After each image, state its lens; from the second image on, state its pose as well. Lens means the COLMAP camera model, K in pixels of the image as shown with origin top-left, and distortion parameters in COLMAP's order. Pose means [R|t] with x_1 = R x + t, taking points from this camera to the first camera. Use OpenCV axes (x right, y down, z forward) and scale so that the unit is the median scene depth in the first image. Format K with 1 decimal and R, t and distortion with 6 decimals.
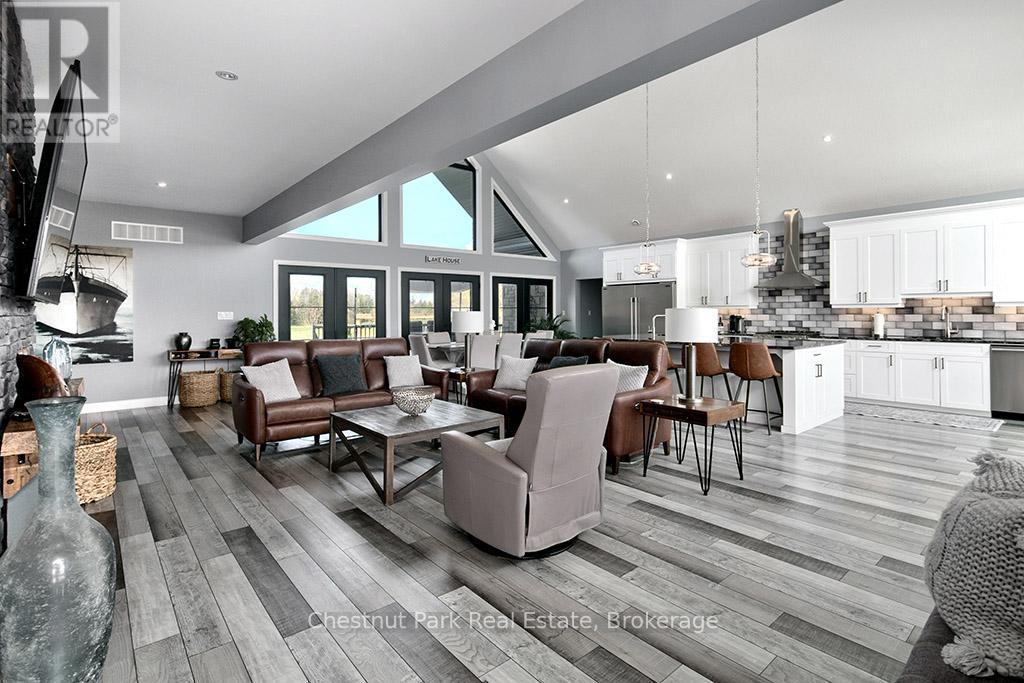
lens RADIAL K [[497.6, 0, 508.8], [0, 497.6, 299.4], [0, 0, 1]] dist [0.002975, -0.007785]
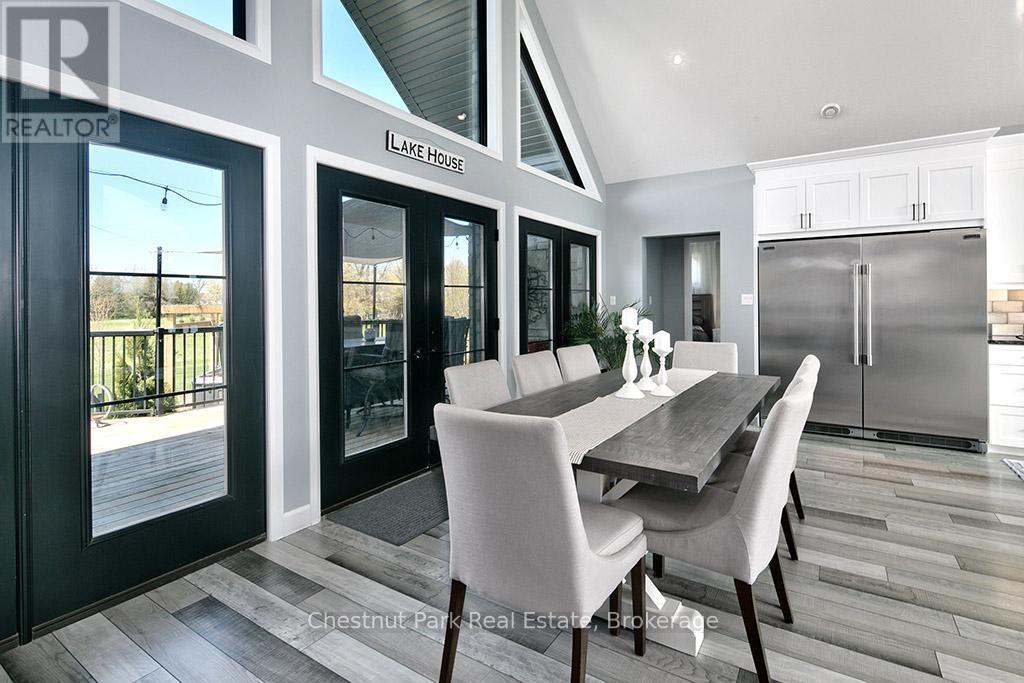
lens RADIAL K [[497.6, 0, 508.8], [0, 497.6, 299.4], [0, 0, 1]] dist [0.002975, -0.007785]
pose [[0.956912, -0.004379, 0.290345, -0.173064], [-0.002558, 0.999720, 0.023508, 0.016532], [-0.290367, -0.023237, 0.956633, 0.608090]]
